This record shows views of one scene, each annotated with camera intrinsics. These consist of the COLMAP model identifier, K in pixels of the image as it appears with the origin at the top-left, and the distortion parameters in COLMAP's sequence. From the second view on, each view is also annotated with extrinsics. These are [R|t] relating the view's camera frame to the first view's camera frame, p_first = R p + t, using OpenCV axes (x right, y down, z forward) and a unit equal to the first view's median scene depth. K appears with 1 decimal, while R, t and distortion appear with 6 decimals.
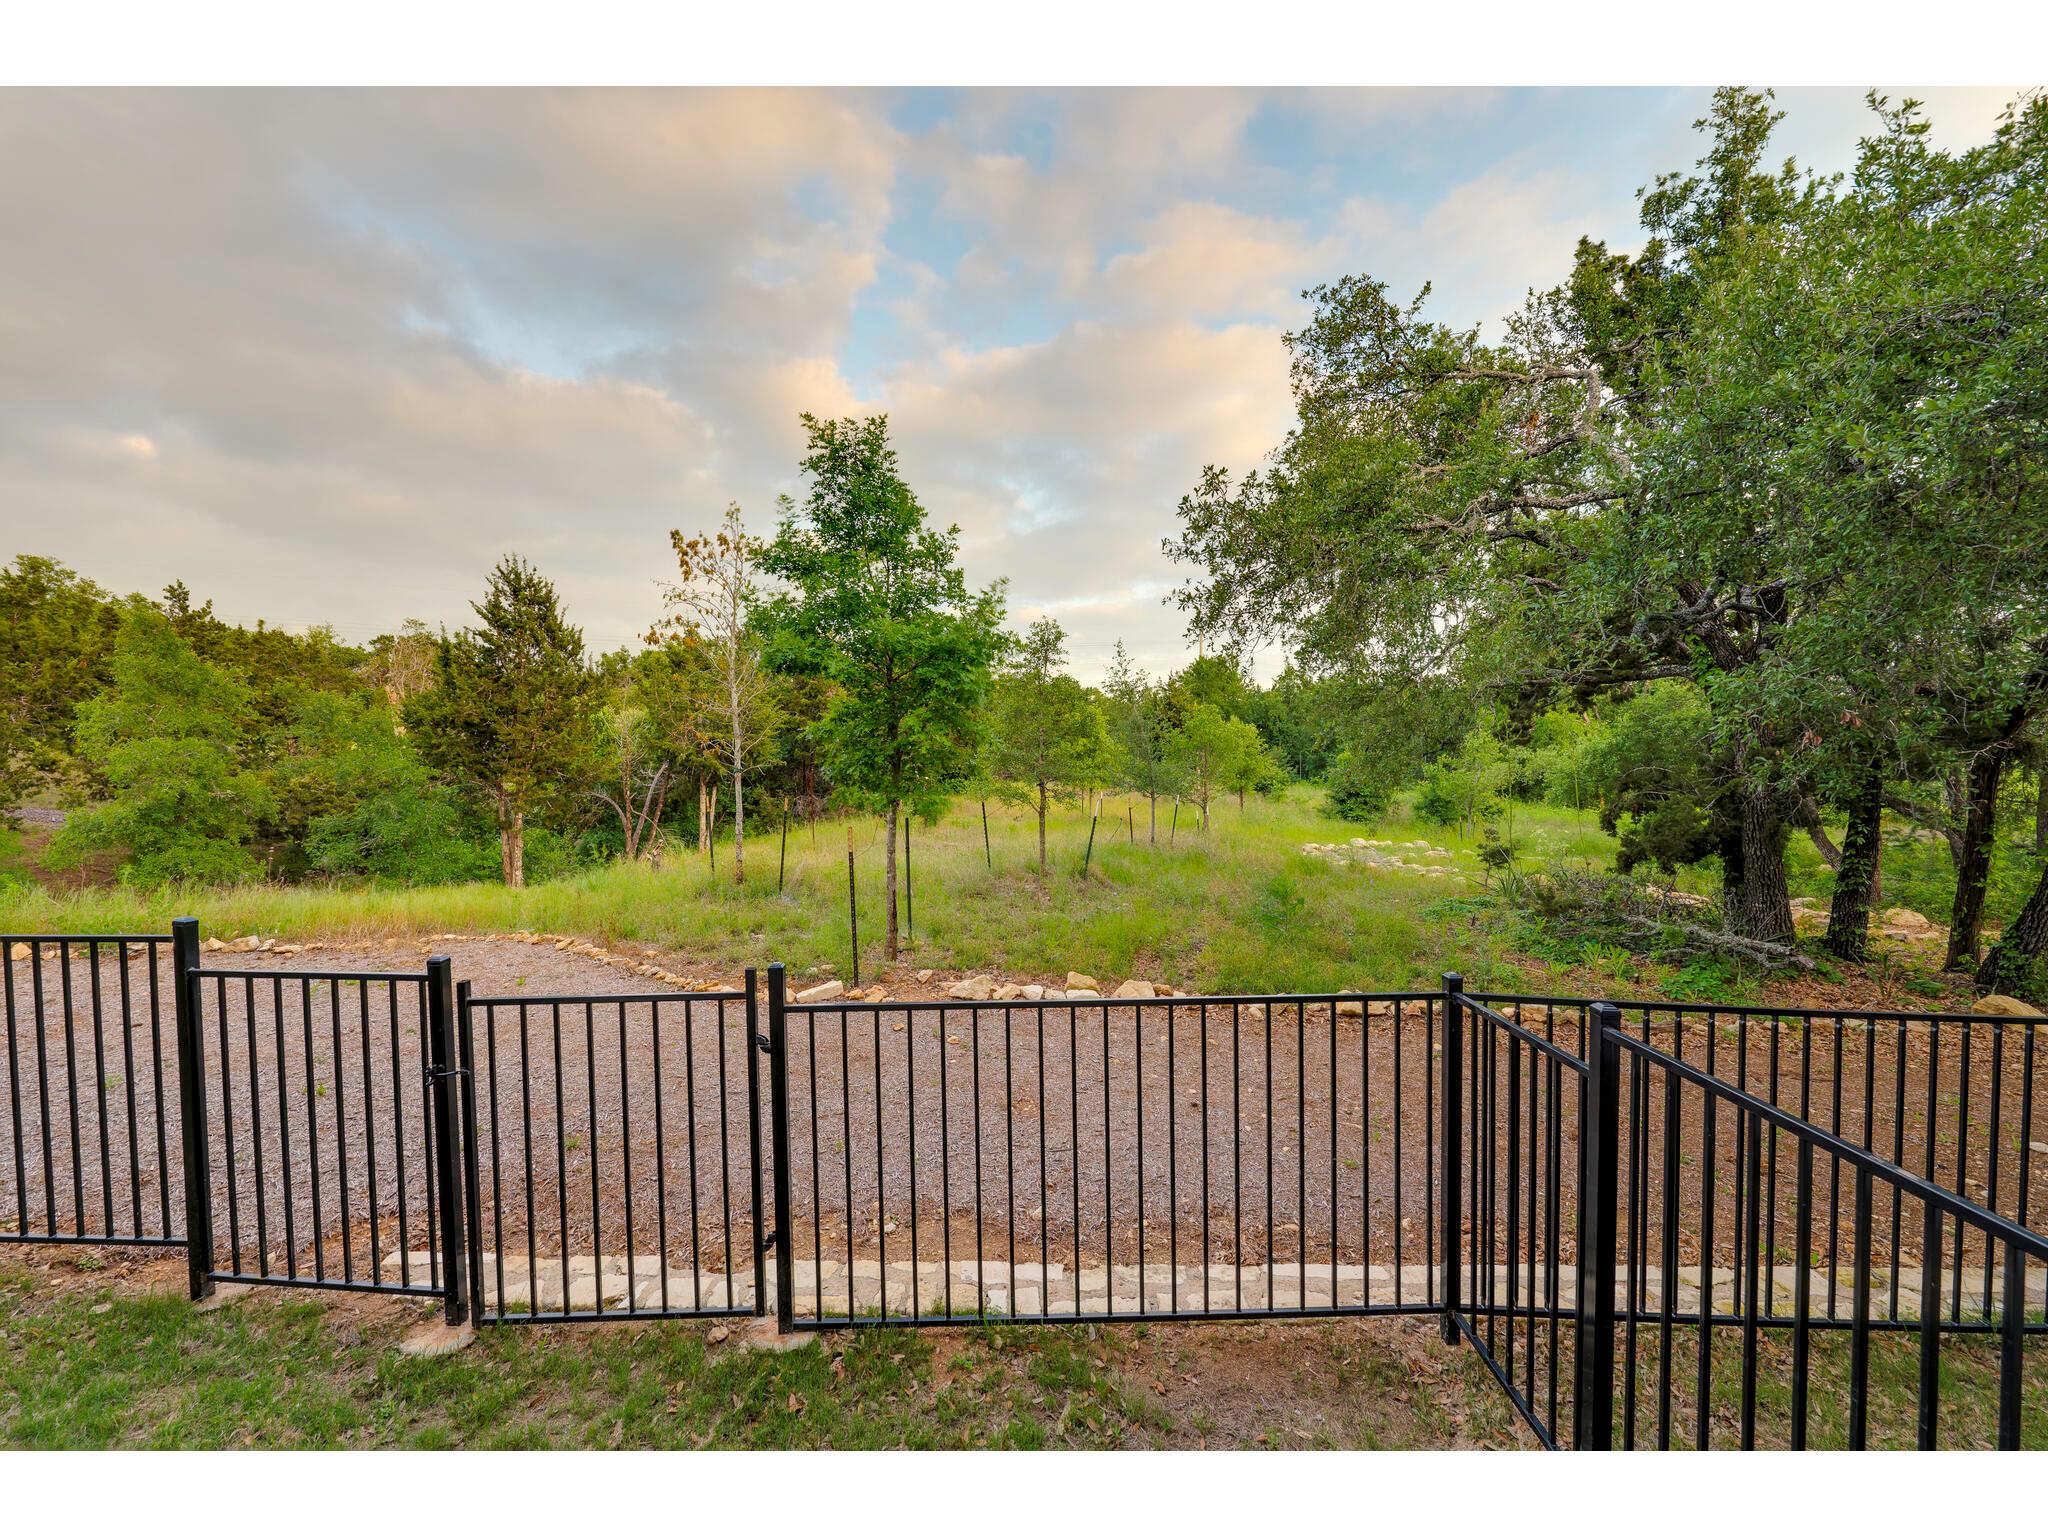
lens RADIAL K [[838.5, 0, 1011.6], [0, 838.5, 778.4], [0, 0, 1]] dist [-0.002768, -0.000051]
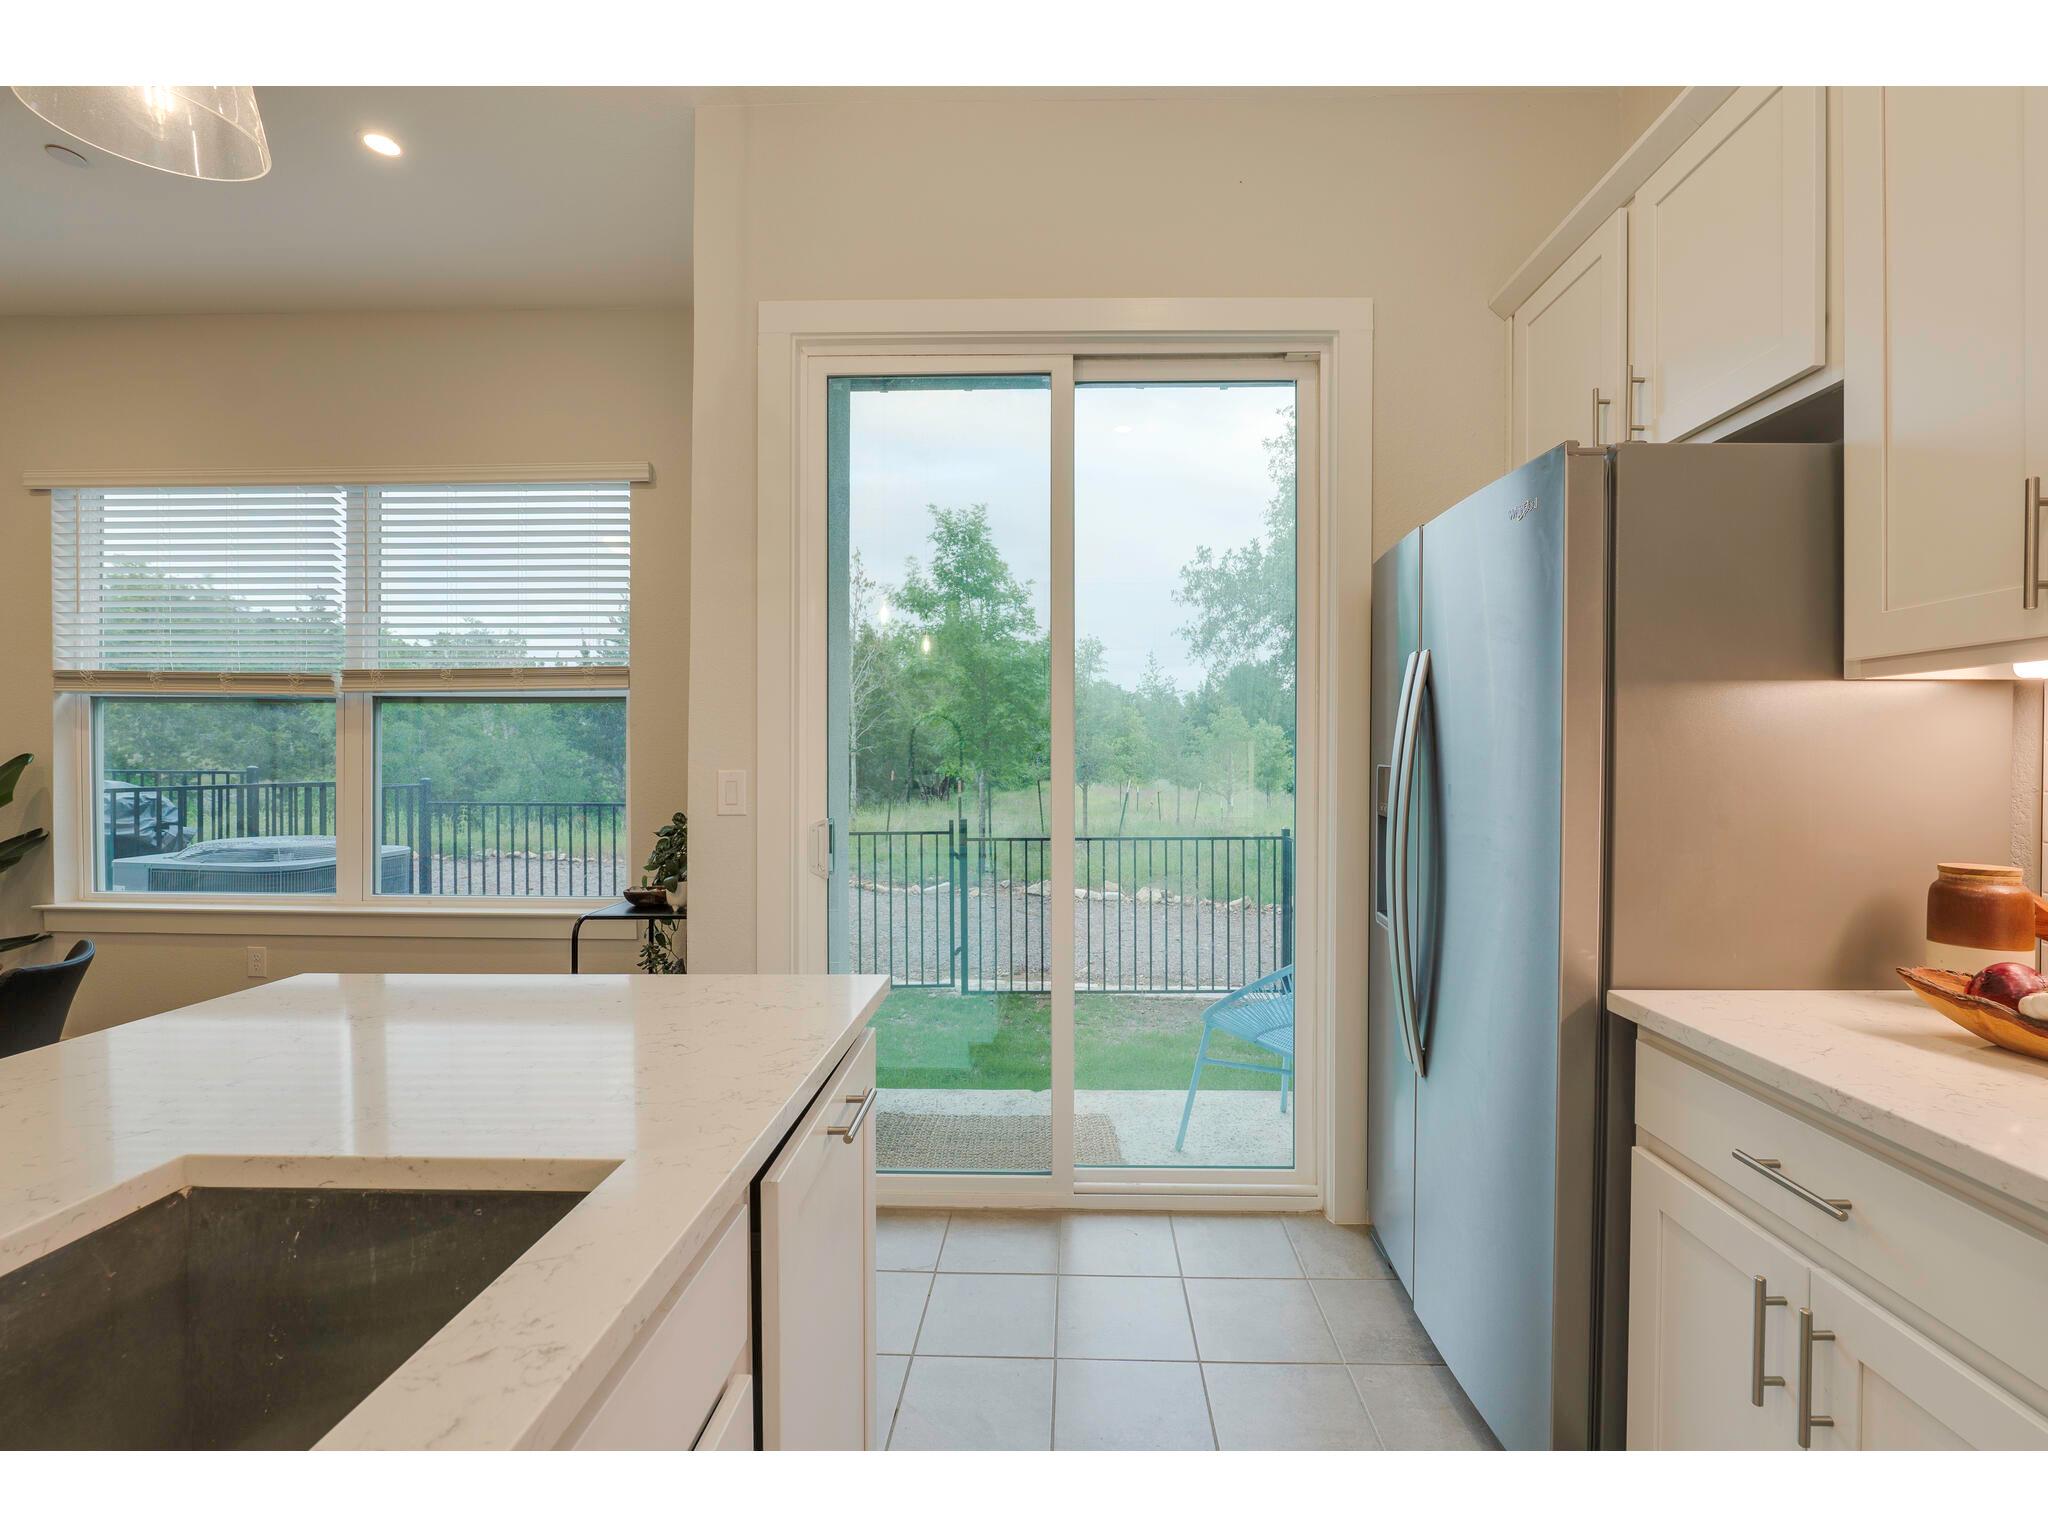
lens RADIAL K [[838.5, 0, 1039.6], [0, 838.5, 758.2], [0, 0, 1]] dist [-0.002768, -0.000051]
pose [[0.999780, 0.013977, -0.015620, -0.024144], [-0.014411, 0.999503, -0.028047, 0.052230], [0.015220, 0.028266, 0.999485, -0.451671]]
